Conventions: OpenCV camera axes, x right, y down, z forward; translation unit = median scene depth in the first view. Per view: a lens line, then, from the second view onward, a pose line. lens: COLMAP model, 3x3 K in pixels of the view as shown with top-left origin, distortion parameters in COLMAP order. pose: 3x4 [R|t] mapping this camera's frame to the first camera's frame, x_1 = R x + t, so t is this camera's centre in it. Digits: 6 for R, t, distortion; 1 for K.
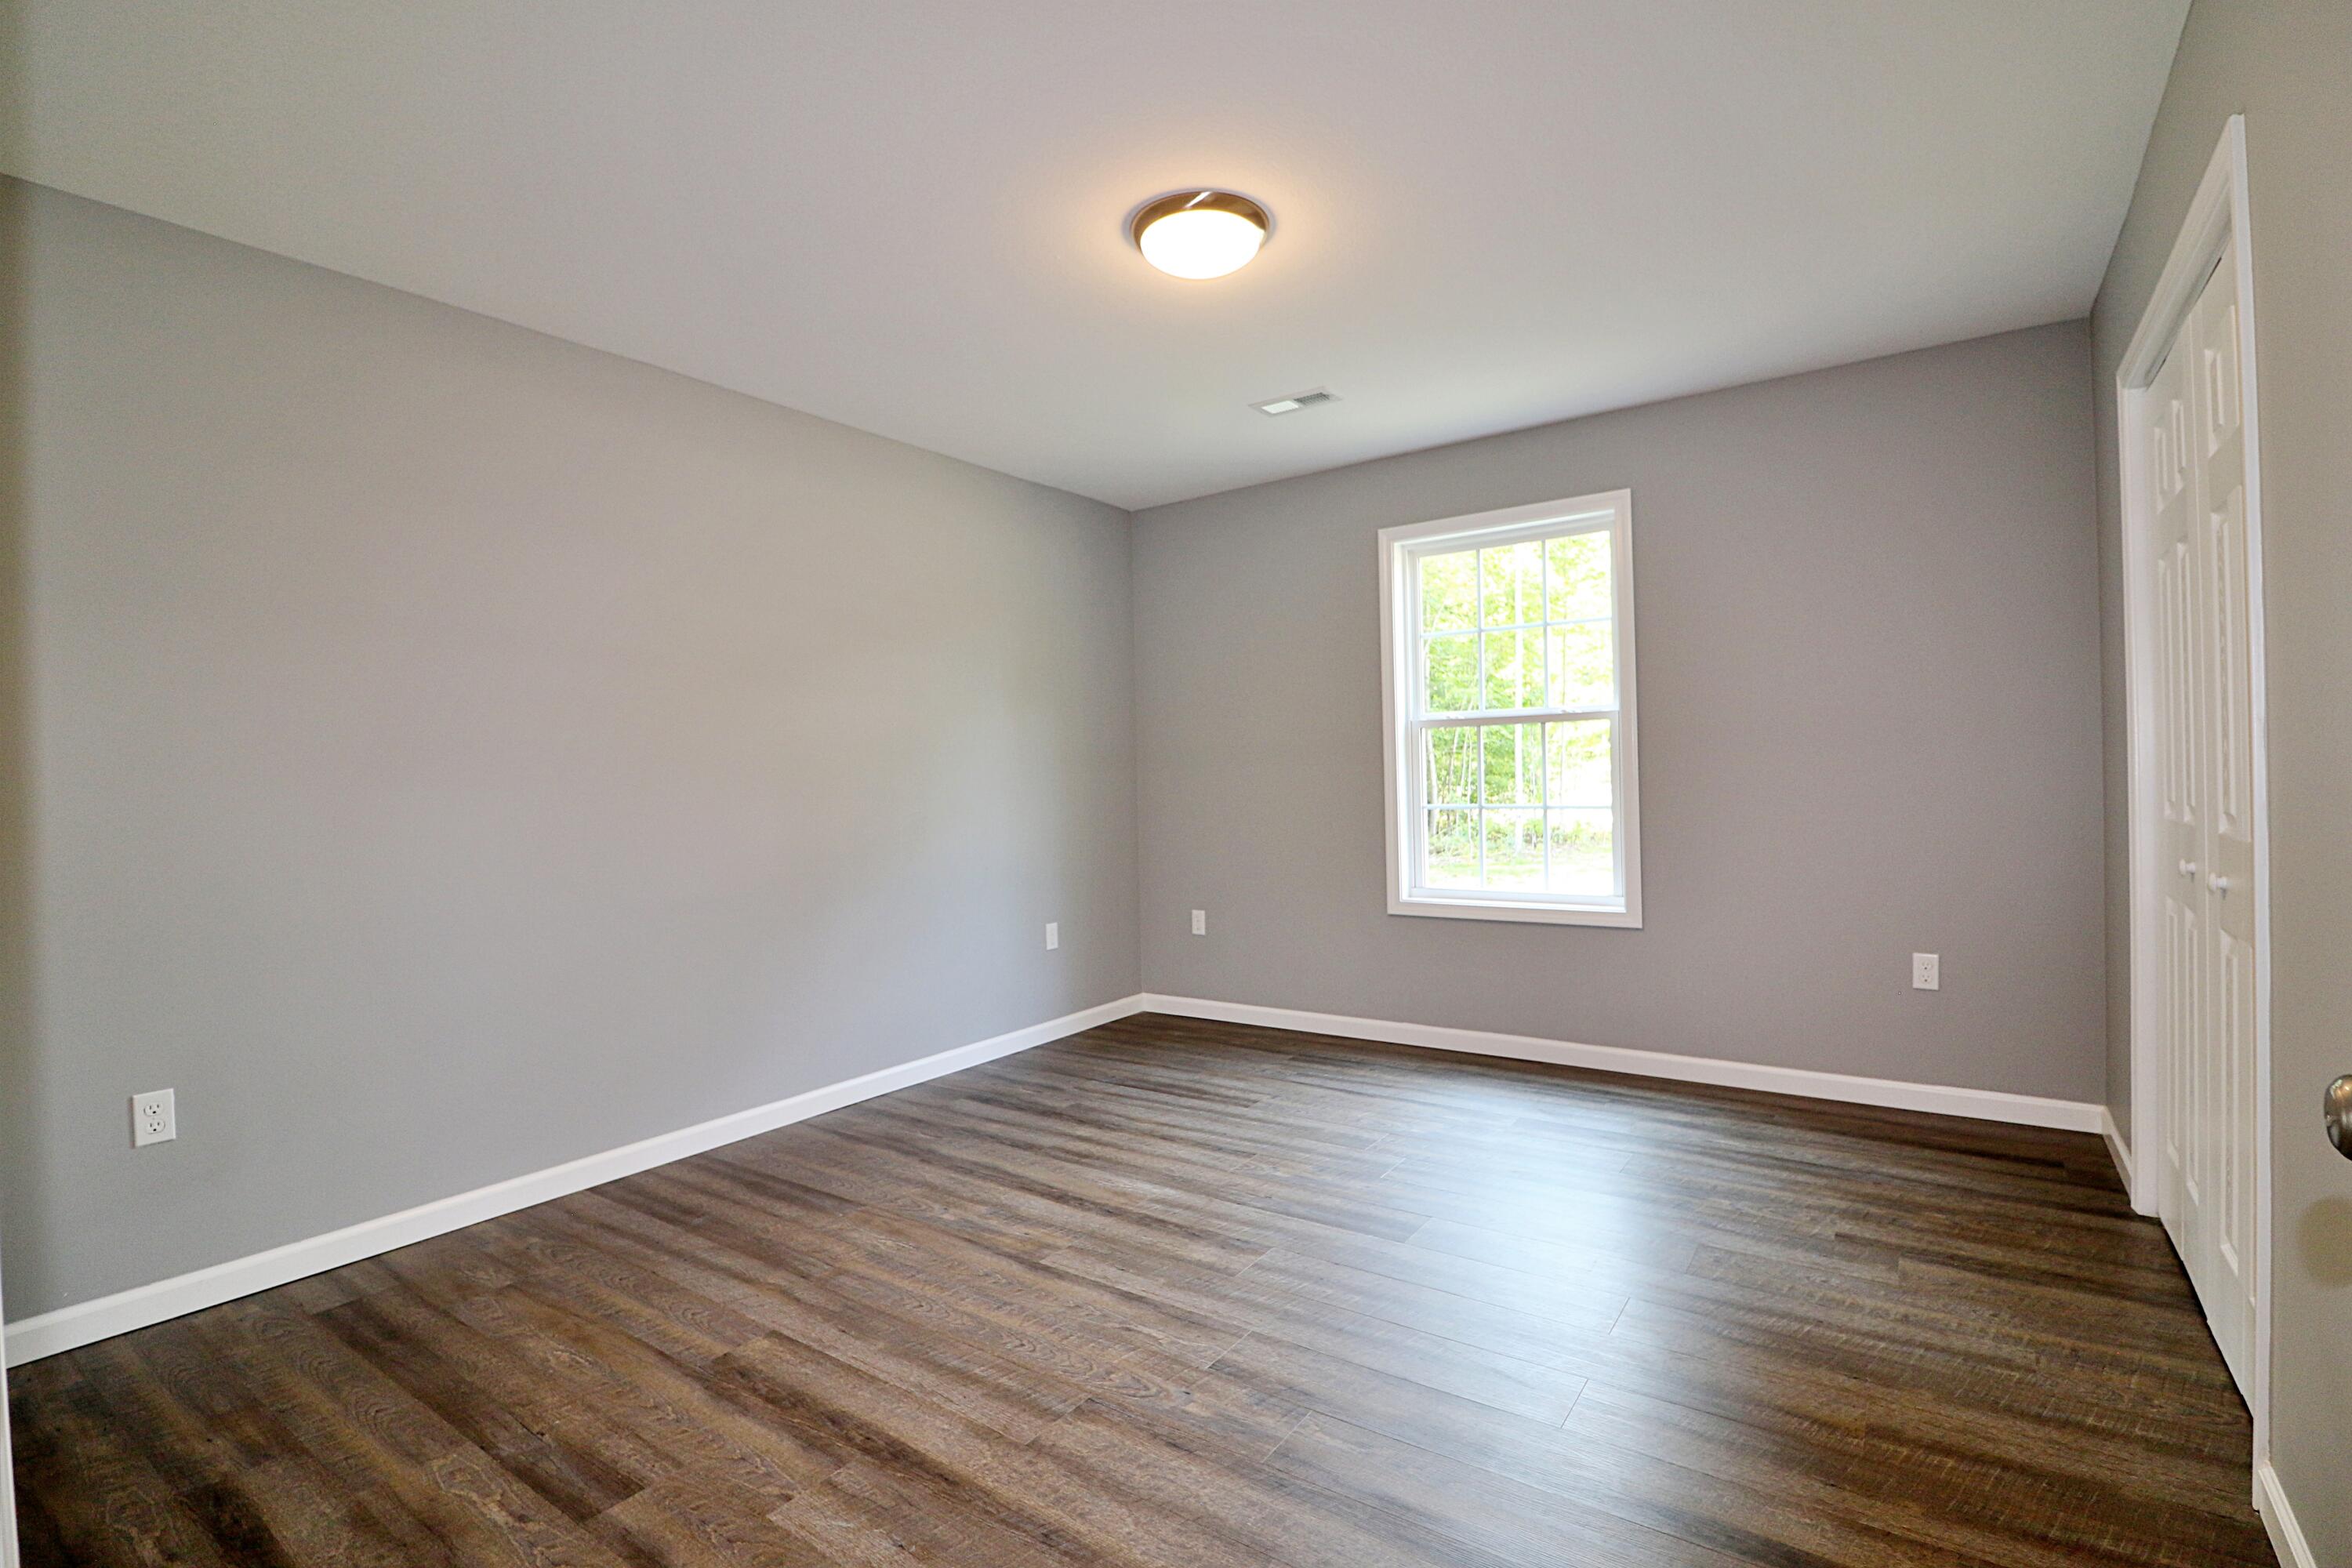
lens RADIAL K [[1081.7, 0, 1179.8], [0, 1081.7, 769.0], [0, 0, 1]] dist [-0.002186, -0.010909]
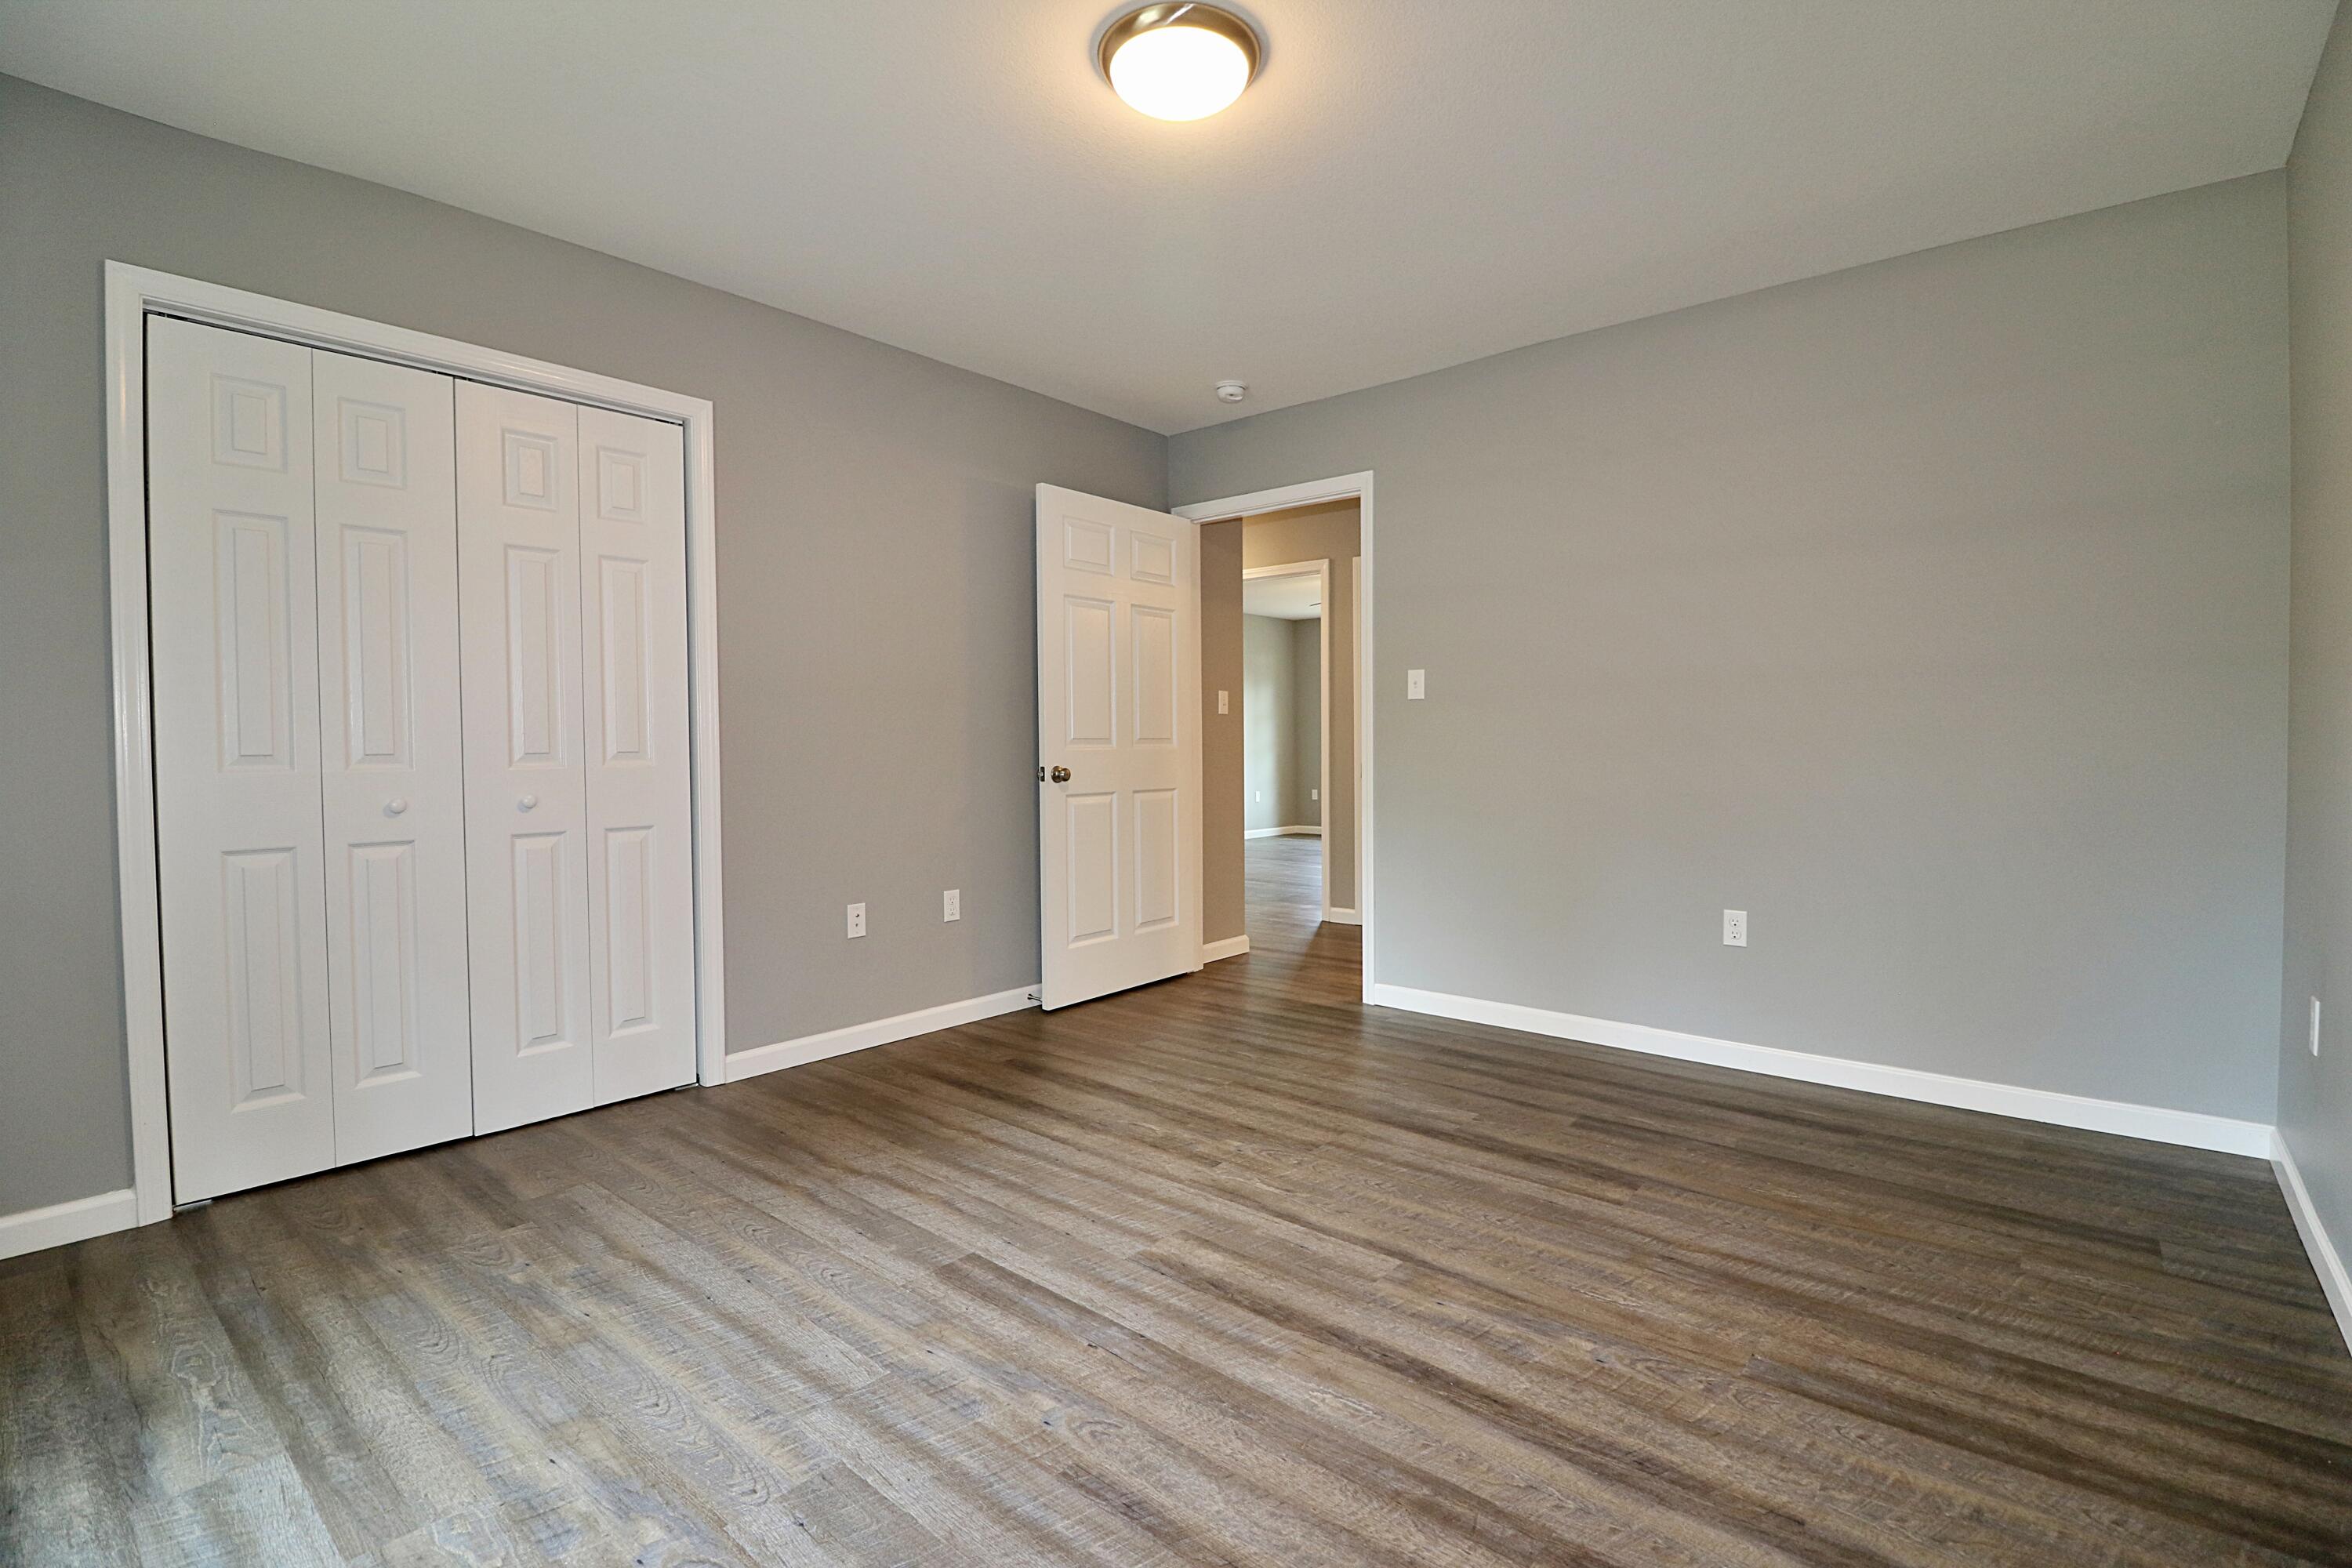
lens RADIAL K [[1081.7, 0, 1179.8], [0, 1081.7, 769.0], [0, 0, 1]] dist [-0.002186, -0.010909]
pose [[-0.995670, 0.027871, 0.088682, -0.041811], [0.029769, 0.999354, 0.020155, 0.045373], [-0.088063, 0.022708, -0.995856, 1.858238]]
